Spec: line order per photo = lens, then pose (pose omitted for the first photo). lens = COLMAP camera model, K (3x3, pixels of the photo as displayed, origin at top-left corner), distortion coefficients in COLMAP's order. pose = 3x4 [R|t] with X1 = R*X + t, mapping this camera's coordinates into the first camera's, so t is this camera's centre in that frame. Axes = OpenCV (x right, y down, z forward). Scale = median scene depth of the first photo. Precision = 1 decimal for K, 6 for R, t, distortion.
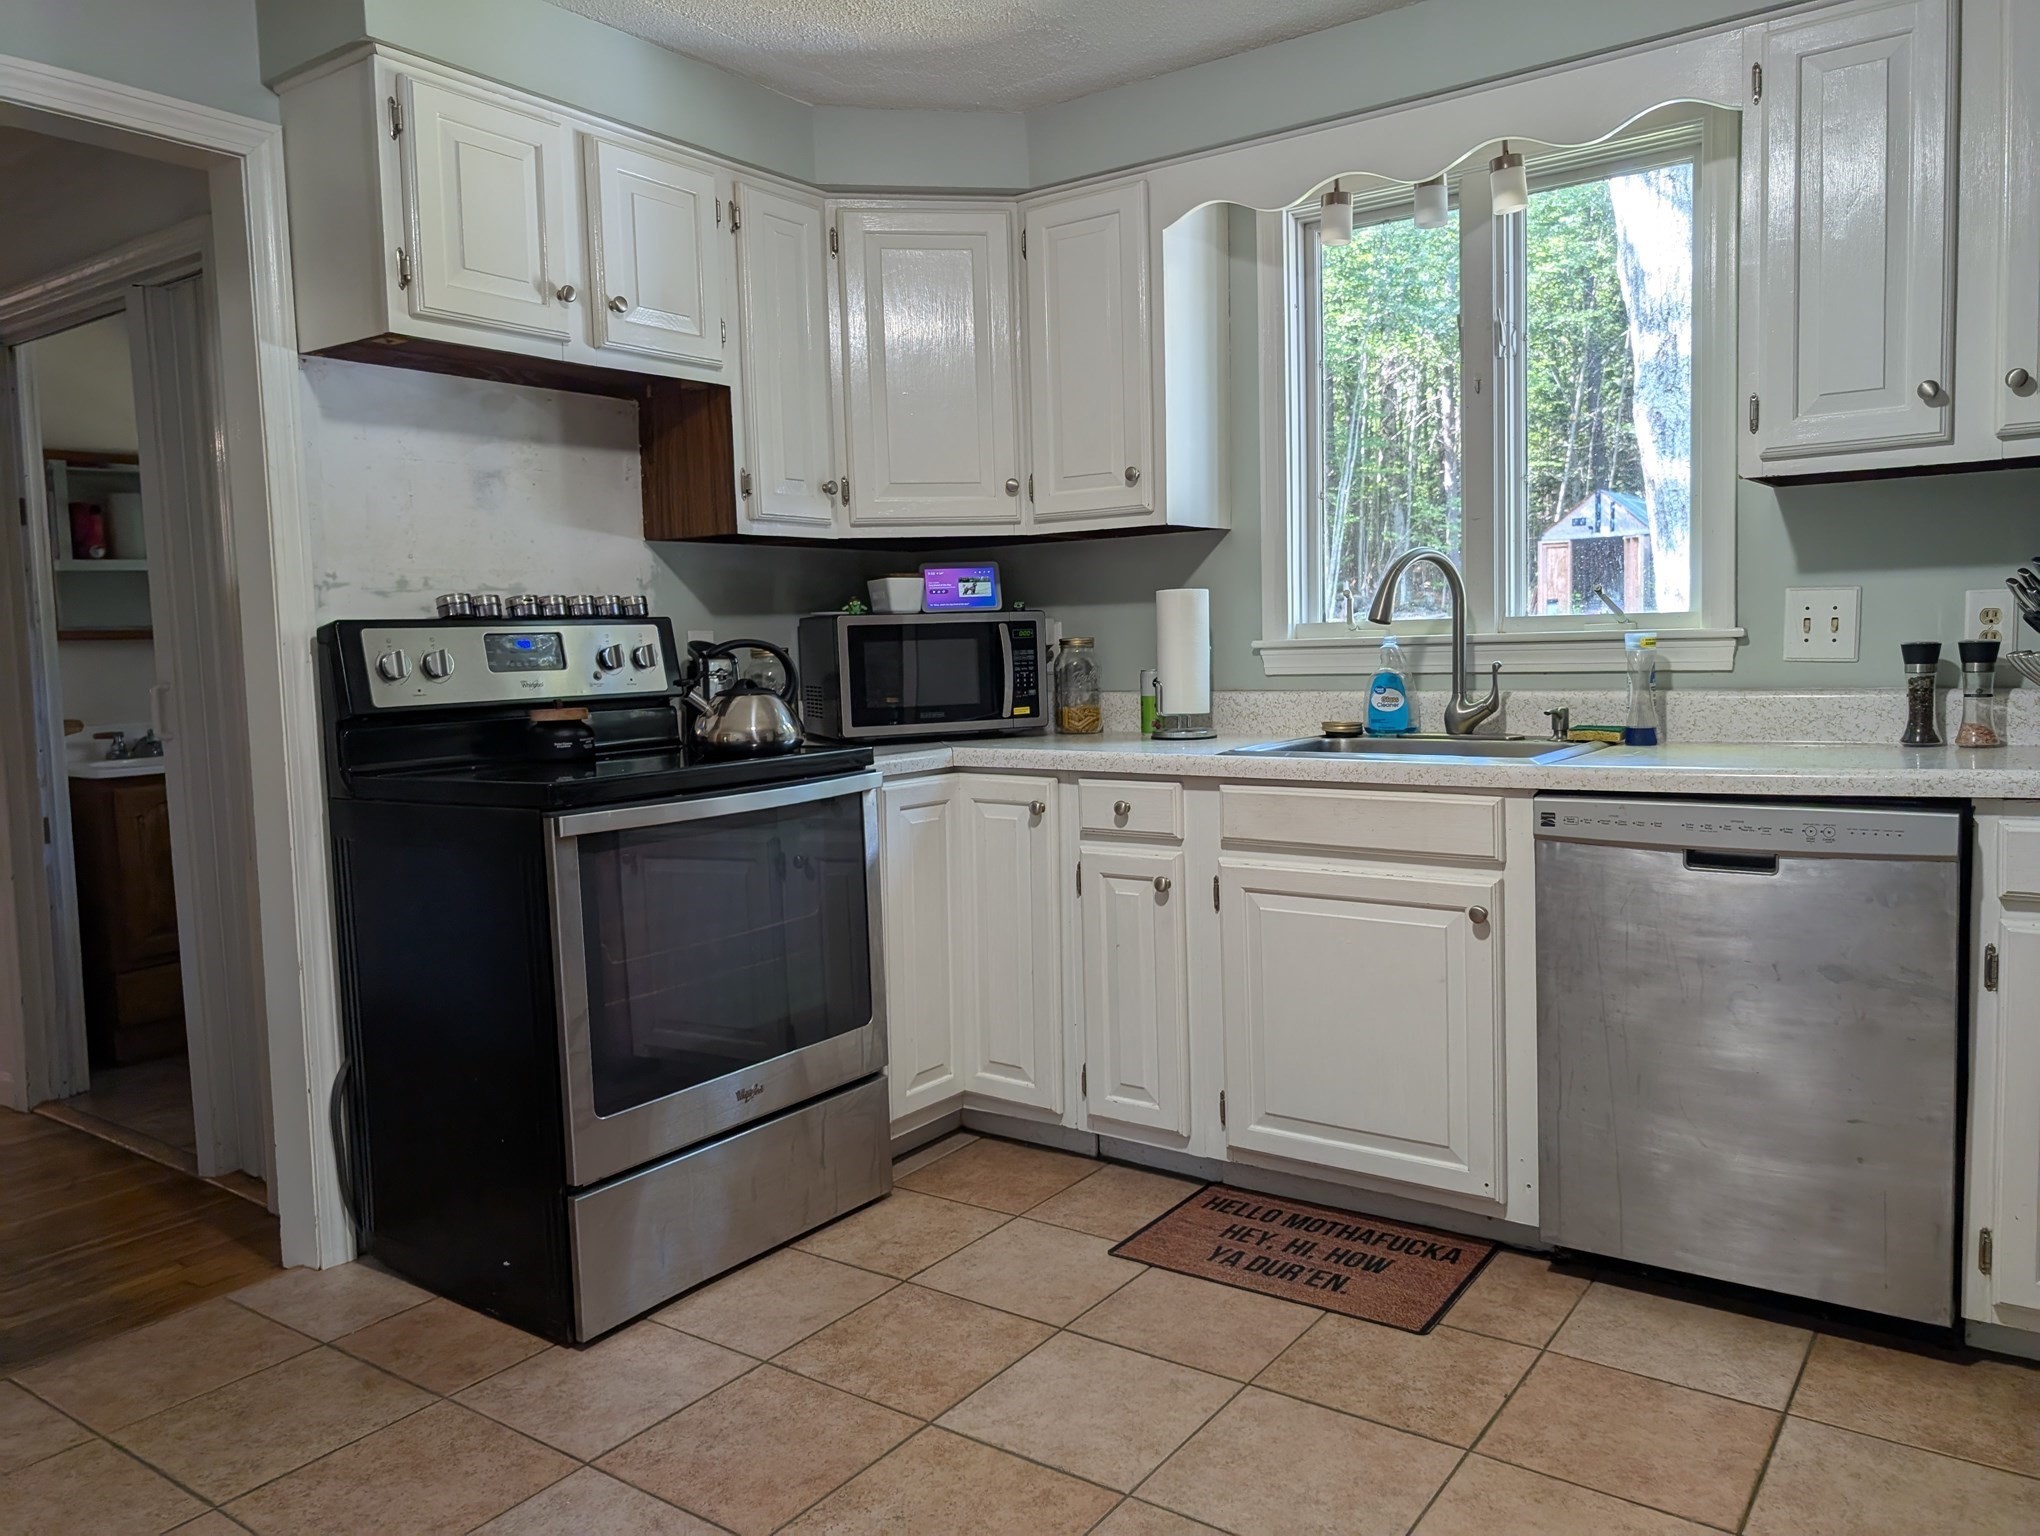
lens RADIAL K [[1485.1, 0, 1020.0], [0, 1485.1, 768.0], [0, 0, 1]] dist [-0.012946, -0.005120]
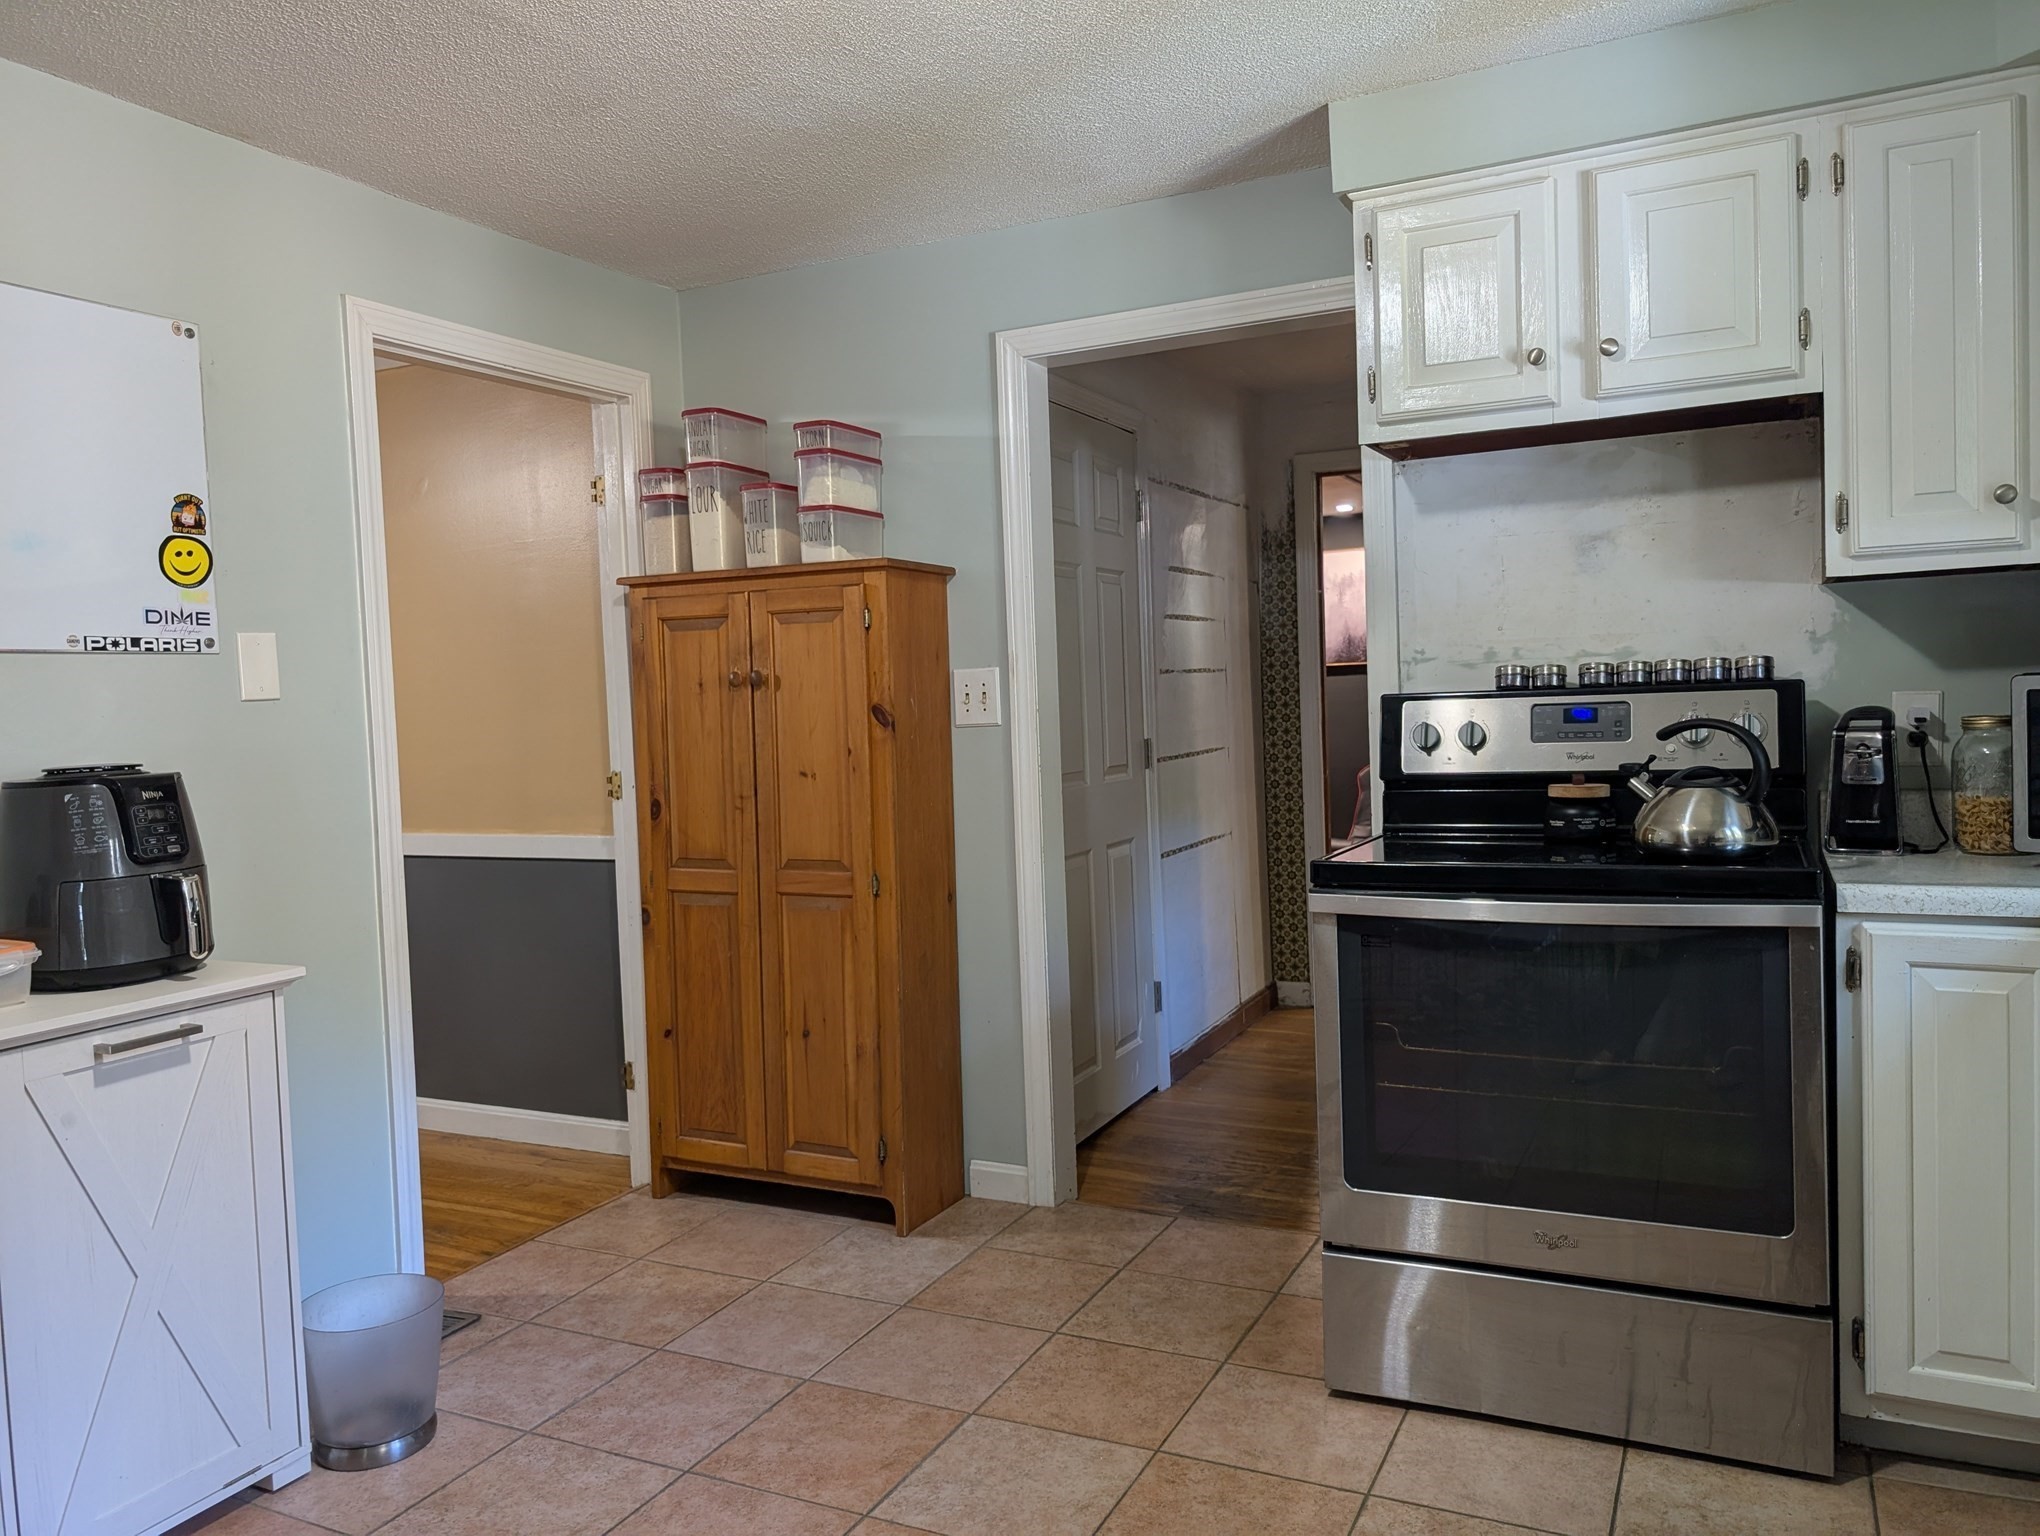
lens RADIAL K [[1462.5, 0, 1020.0], [0, 1462.5, 768.0], [0, 0, 1]] dist [-0.000419, -0.001021]
pose [[0.151557, 0.072479, -0.985788, 0.565827], [-0.051597, 0.996528, 0.065336, -0.094400], [0.987101, 0.040961, 0.154771, 0.505944]]
